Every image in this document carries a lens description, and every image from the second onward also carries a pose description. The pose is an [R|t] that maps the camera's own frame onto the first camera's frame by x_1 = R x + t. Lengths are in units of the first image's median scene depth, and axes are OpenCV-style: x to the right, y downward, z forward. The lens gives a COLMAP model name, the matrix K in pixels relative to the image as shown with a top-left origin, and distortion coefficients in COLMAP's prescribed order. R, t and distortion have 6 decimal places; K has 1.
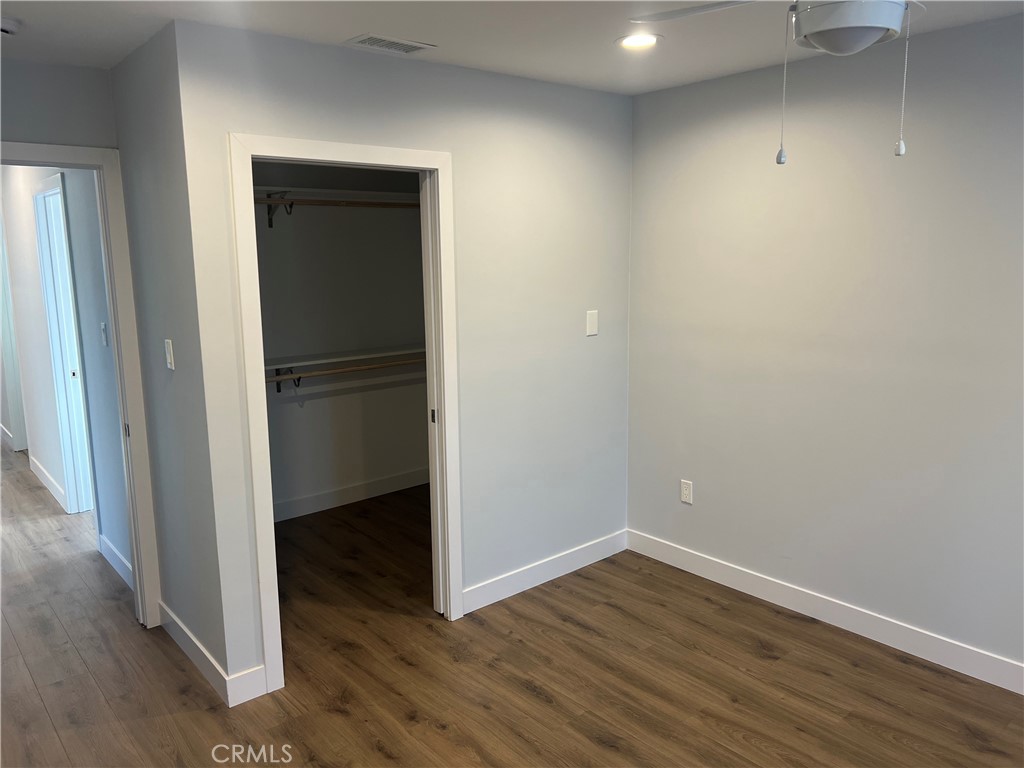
lens RADIAL K [[770.9, 0, 515.3], [0, 770.9, 381.6], [0, 0, 1]] dist [0.002607, -0.019617]
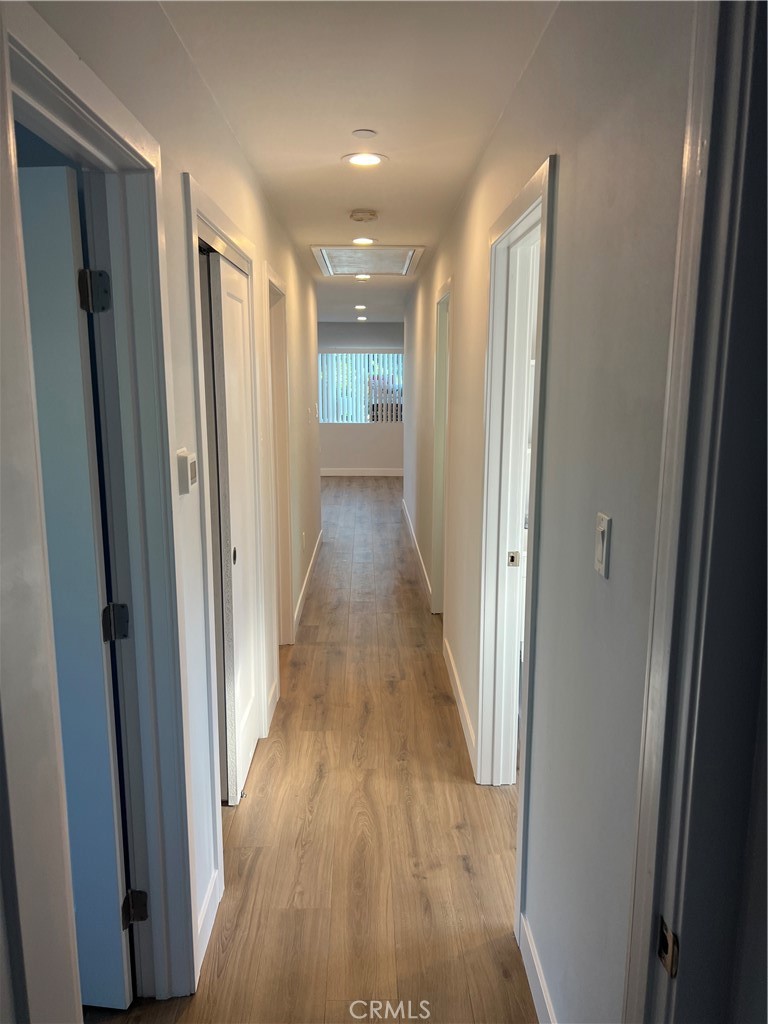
lens RADIAL K [[770.9, 0, 384.4], [0, 770.9, 515.5], [0, 0, 1]] dist [0.002607, -0.019617]
pose [[0.774416, 0.127574, -0.619681, -0.306027], [-0.115889, 0.991491, 0.059291, -0.070081], [0.621972, 0.025898, 0.782611, 0.504132]]
